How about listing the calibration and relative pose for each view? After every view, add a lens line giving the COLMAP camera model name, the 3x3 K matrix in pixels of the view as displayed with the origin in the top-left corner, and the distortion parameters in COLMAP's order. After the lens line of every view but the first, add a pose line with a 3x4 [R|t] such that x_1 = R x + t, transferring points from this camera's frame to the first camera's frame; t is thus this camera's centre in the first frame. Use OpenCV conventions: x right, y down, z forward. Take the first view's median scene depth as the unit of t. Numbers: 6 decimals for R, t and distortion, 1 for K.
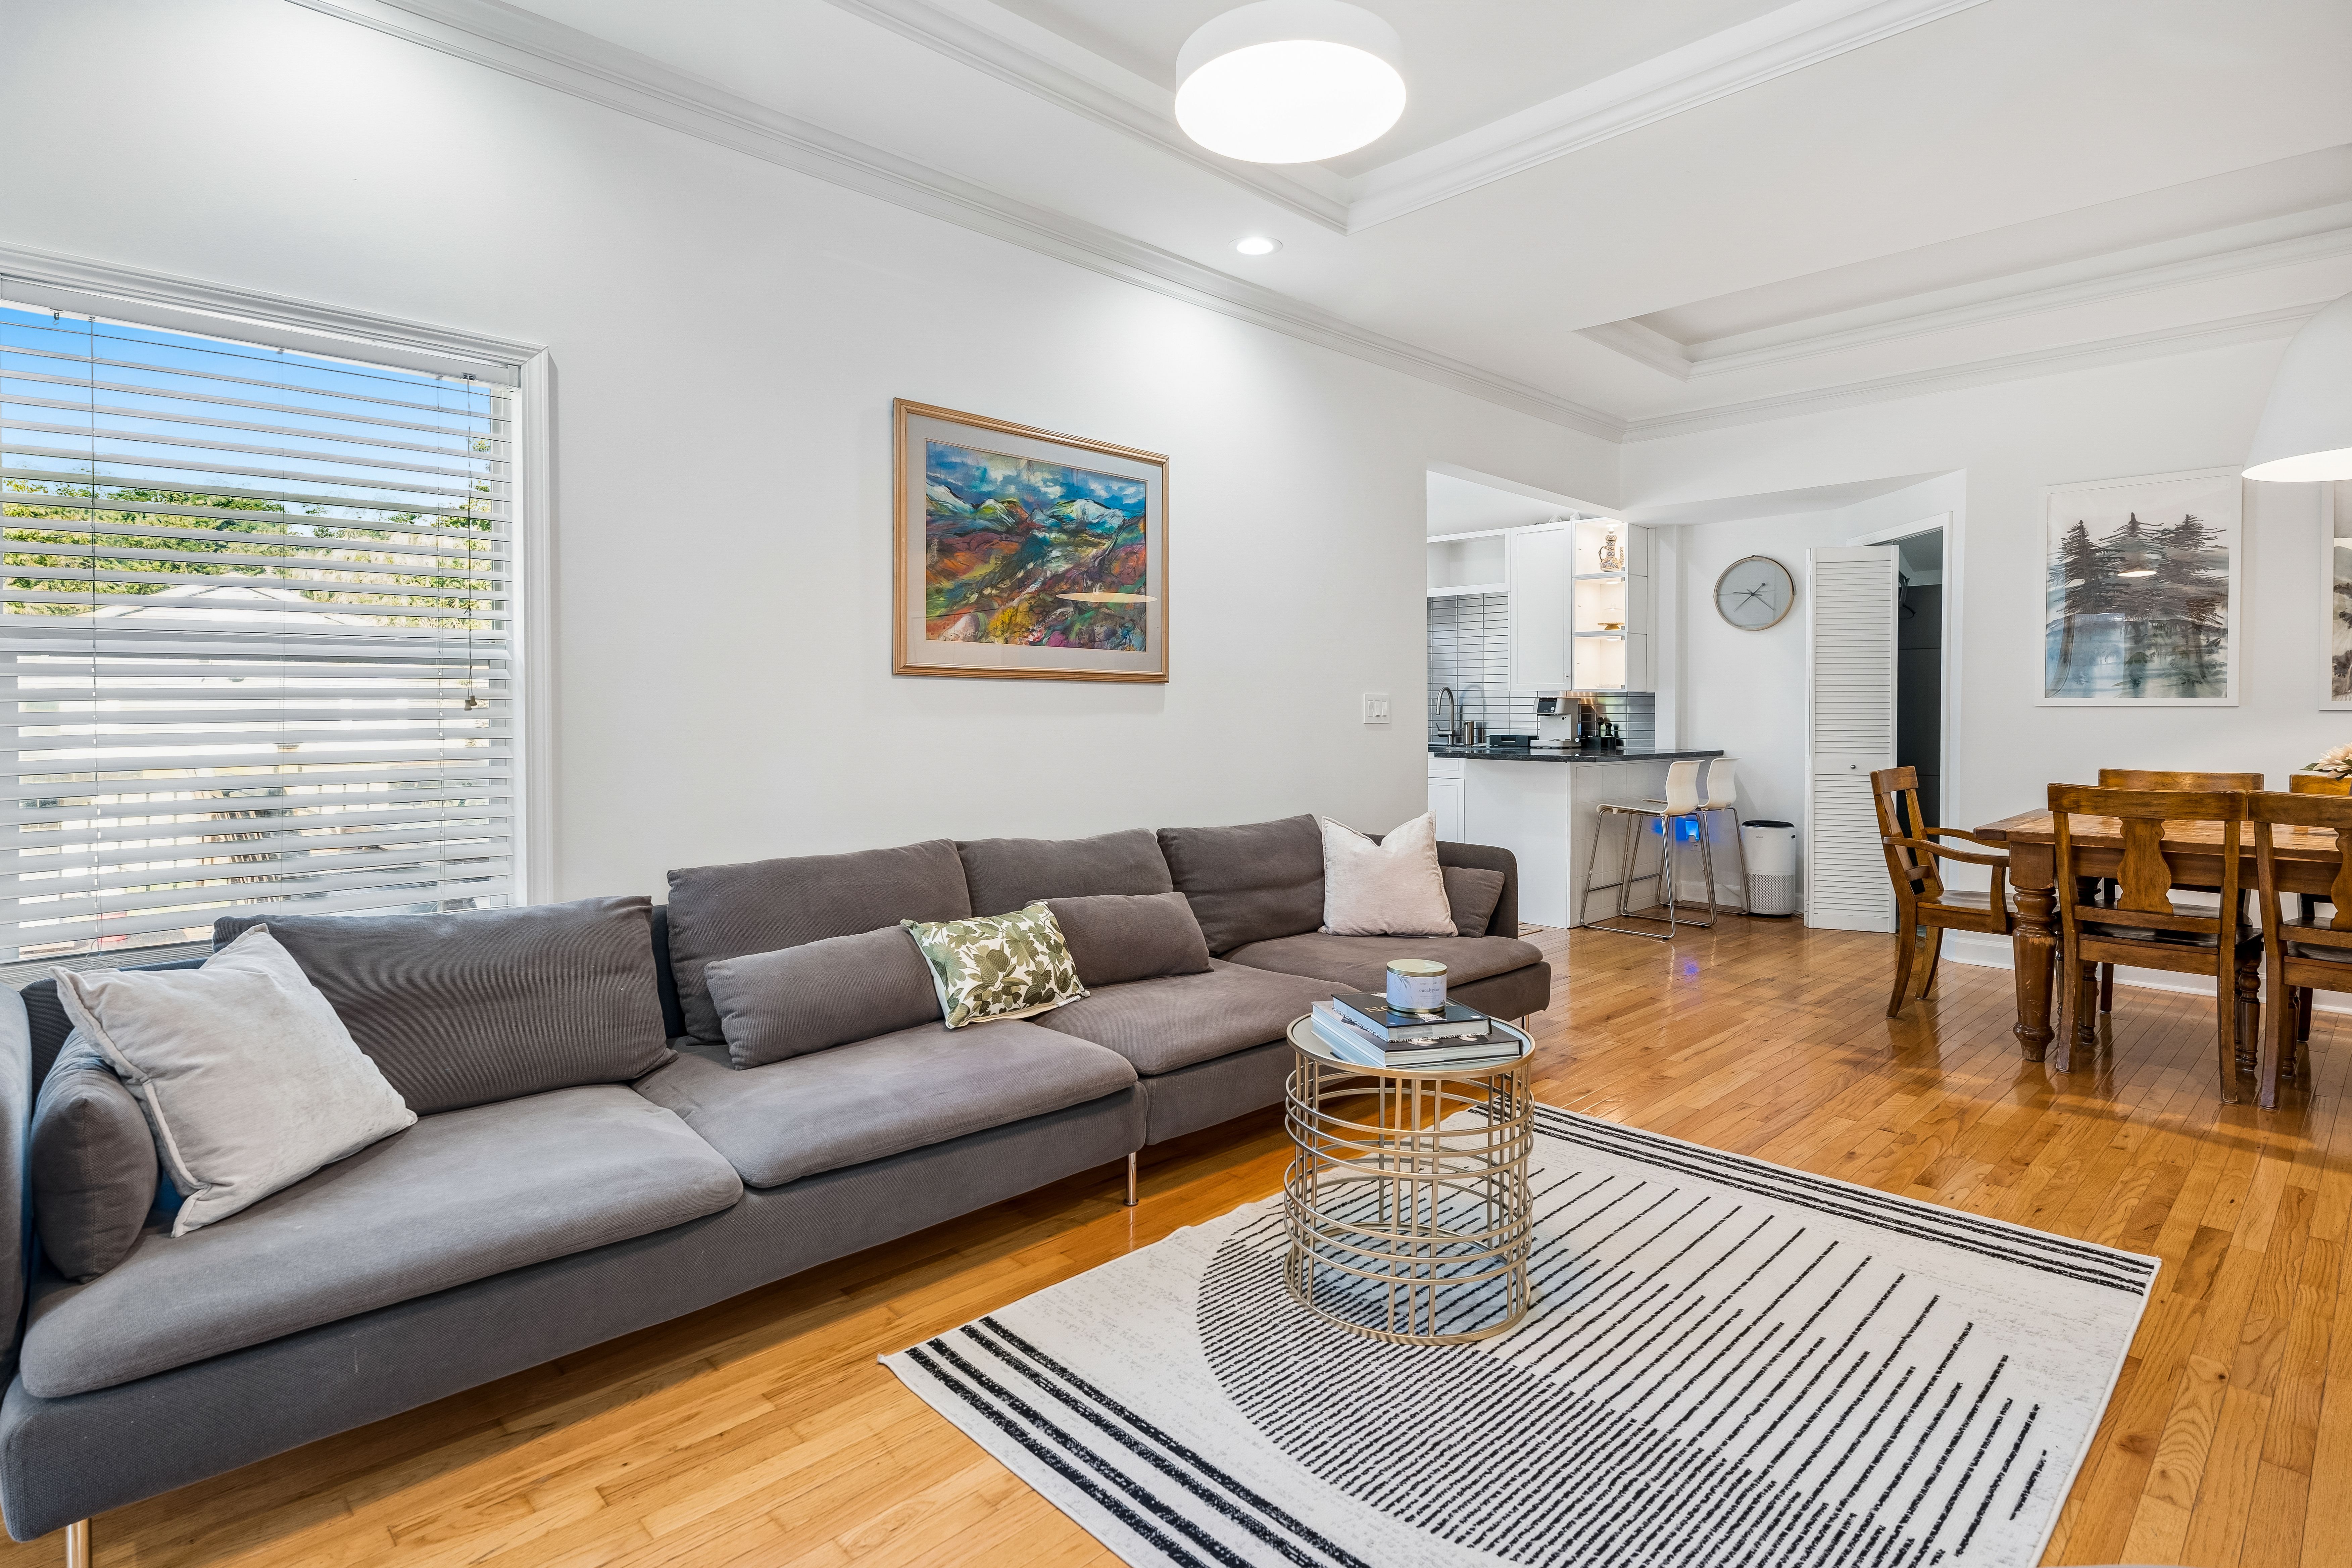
lens RADIAL K [[1184.8, 0, 1186.6], [0, 1184.8, 716.6], [0, 0, 1]] dist [0.001728, 0.002800]
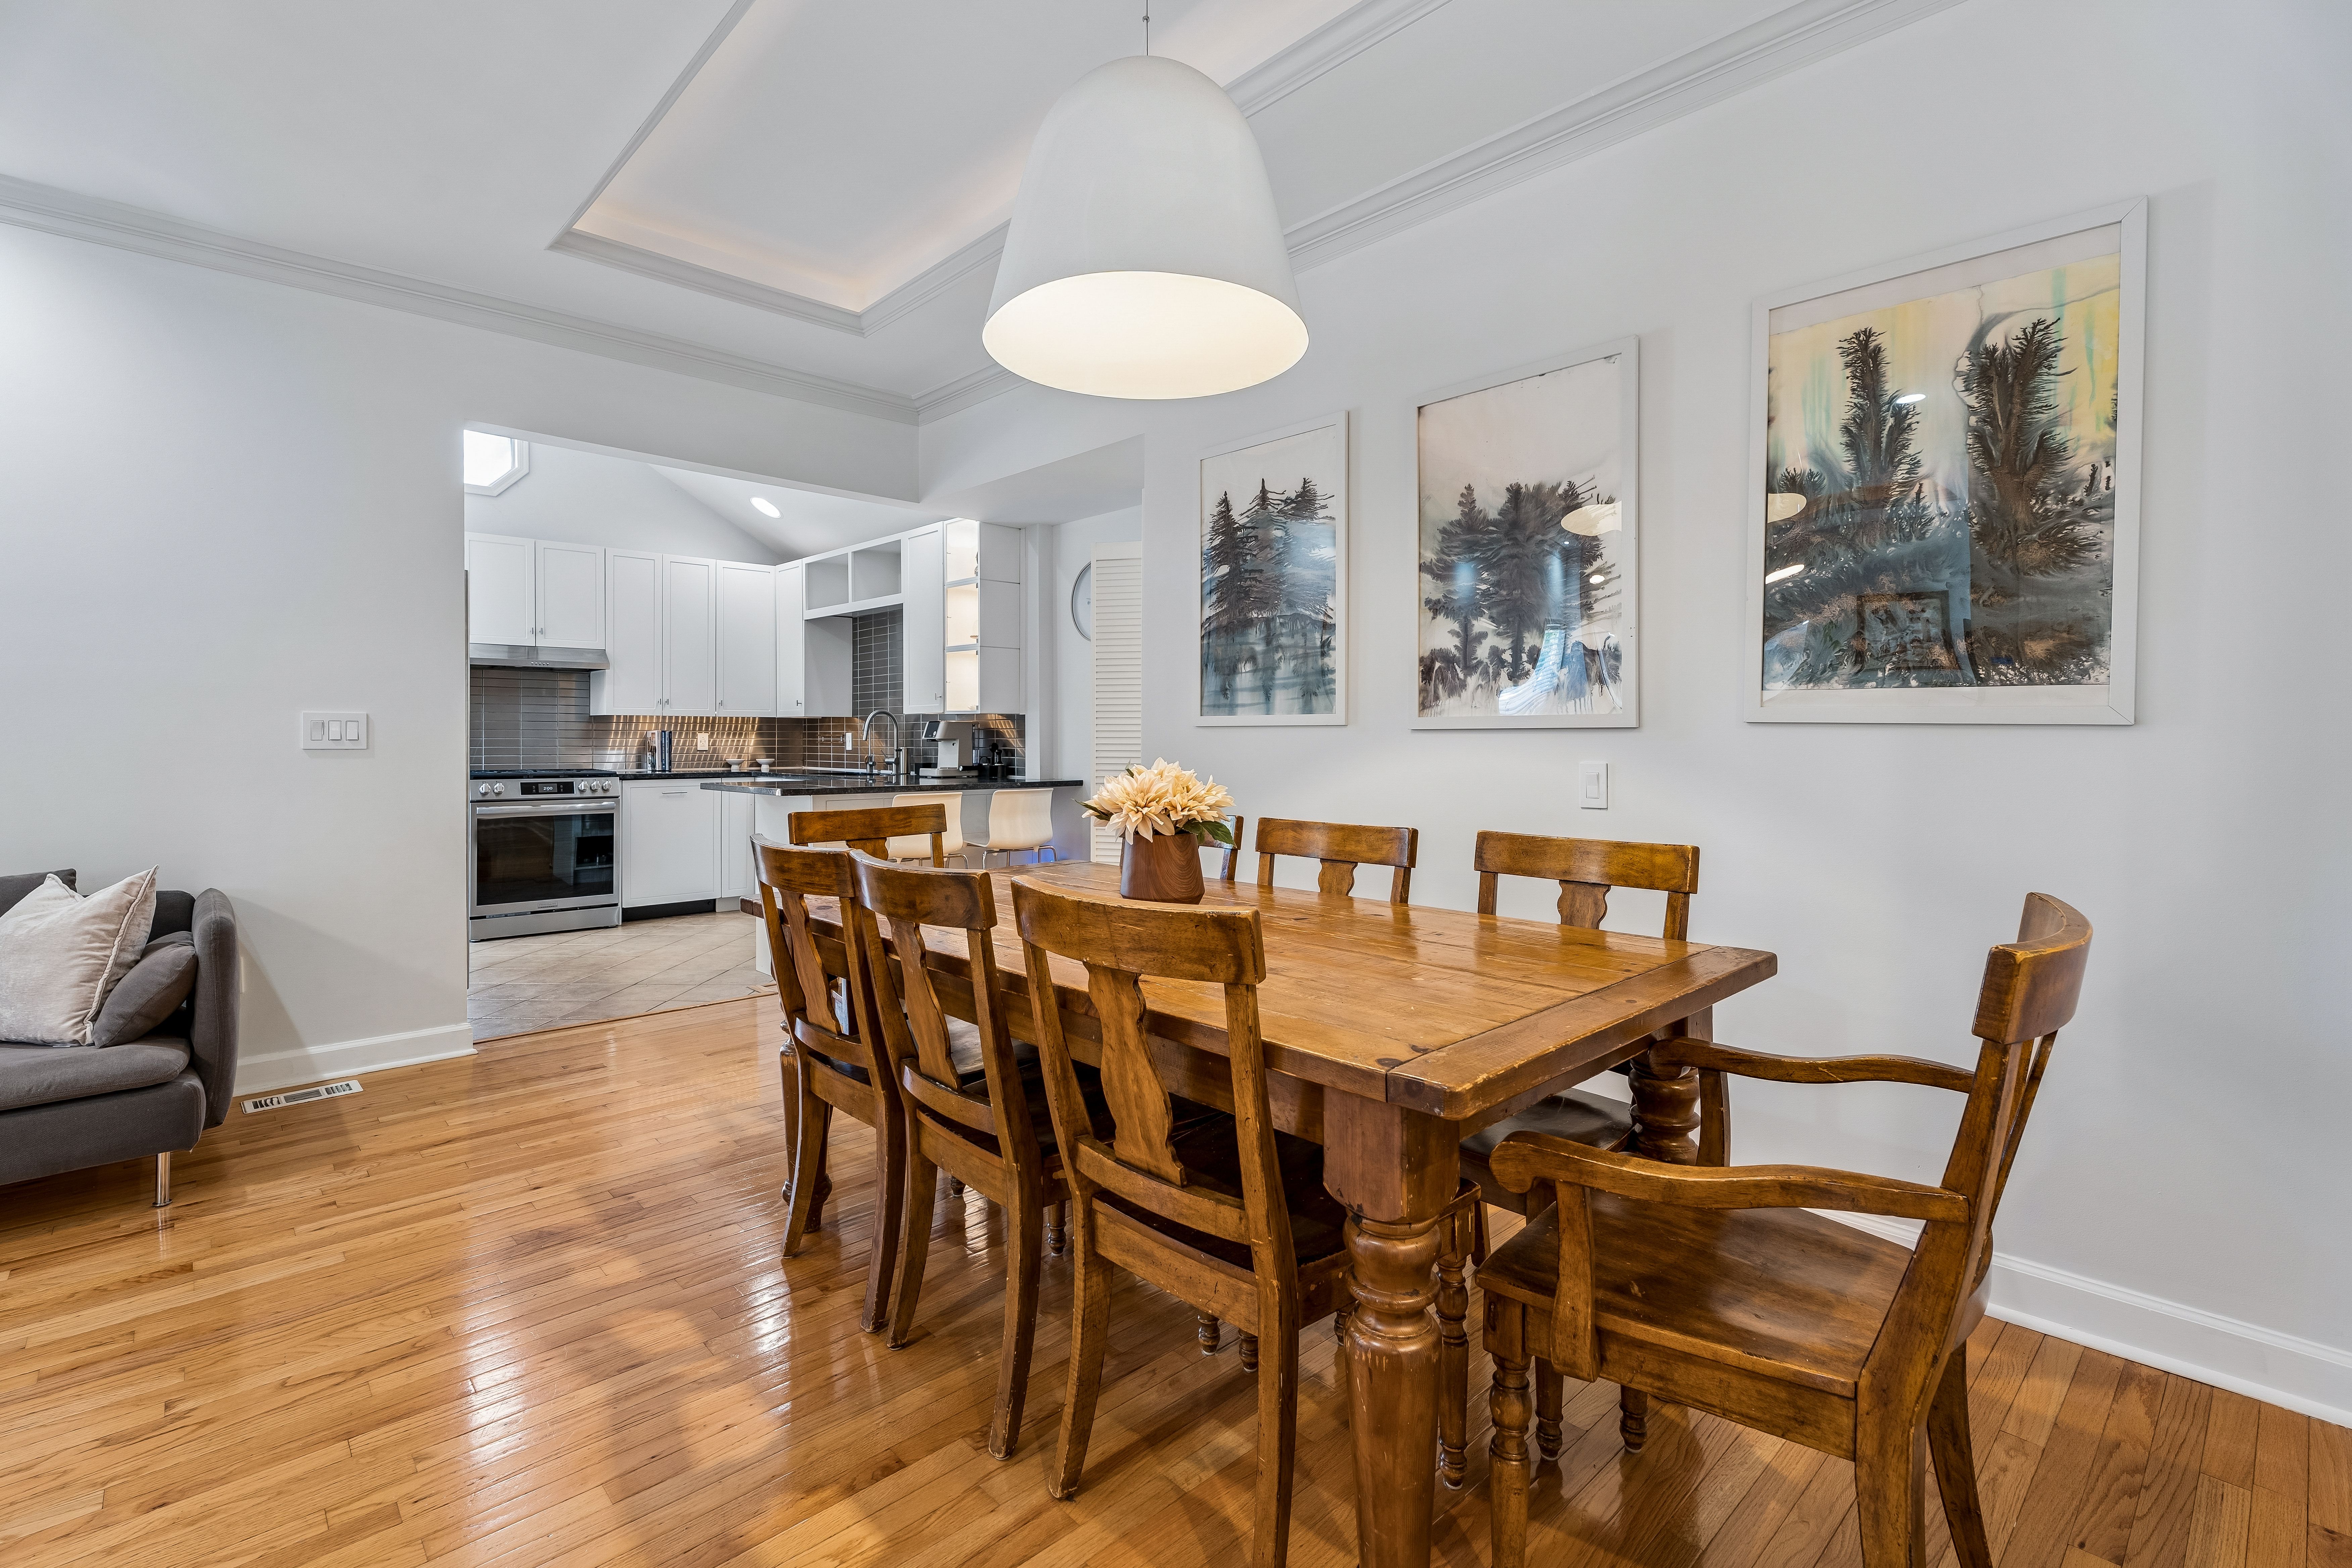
lens RADIAL K [[1068.1, 0, 1180.5], [0, 1068.1, 737.2], [0, 0, 1]] dist [0.002093, -0.001525]
pose [[0.999893, -0.003443, -0.014247, 0.894028], [0.003362, 0.999978, -0.005720, 0.003064], [0.014267, 0.005672, 0.999882, 0.352461]]
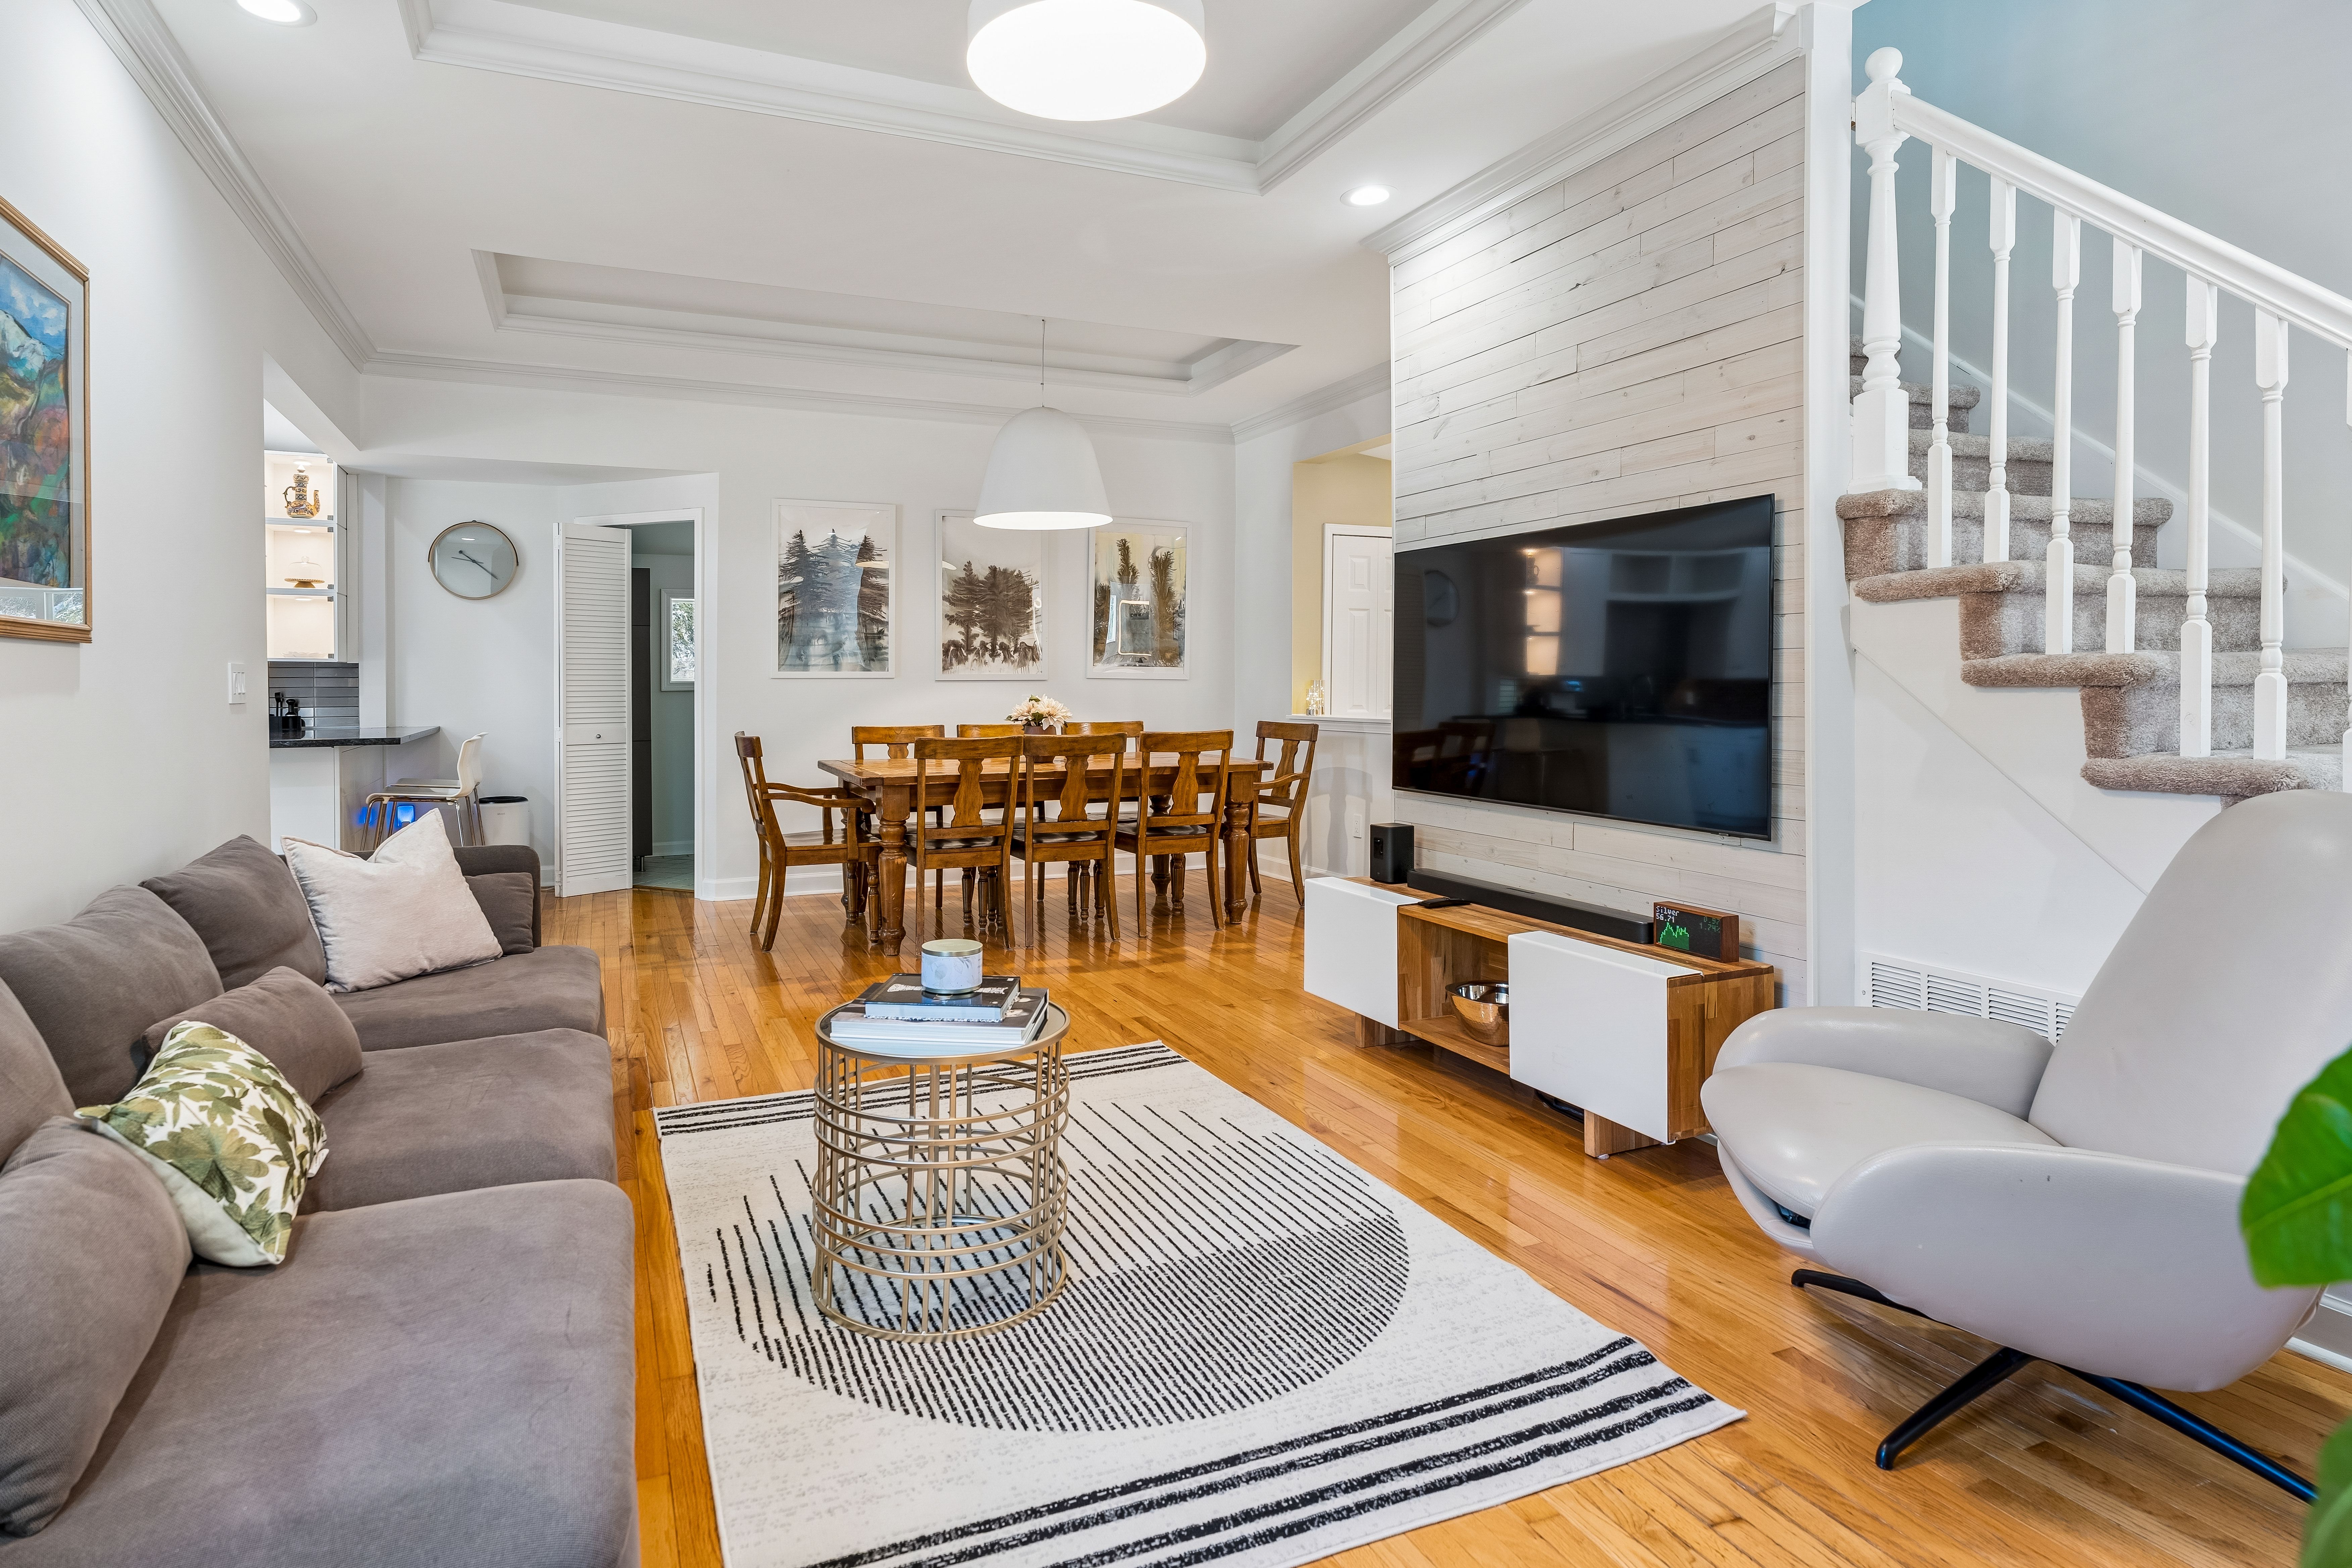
lens RADIAL K [[1184.8, 0, 1122.9], [0, 1184.8, 675.4], [0, 0, 1]] dist [0.001728, 0.002800]
pose [[0.386823, 0.000180, 0.922154, -0.330417], [0.009300, 0.999948, -0.004097, -0.003901], [-0.922107, 0.010161, 0.386802, 0.246438]]
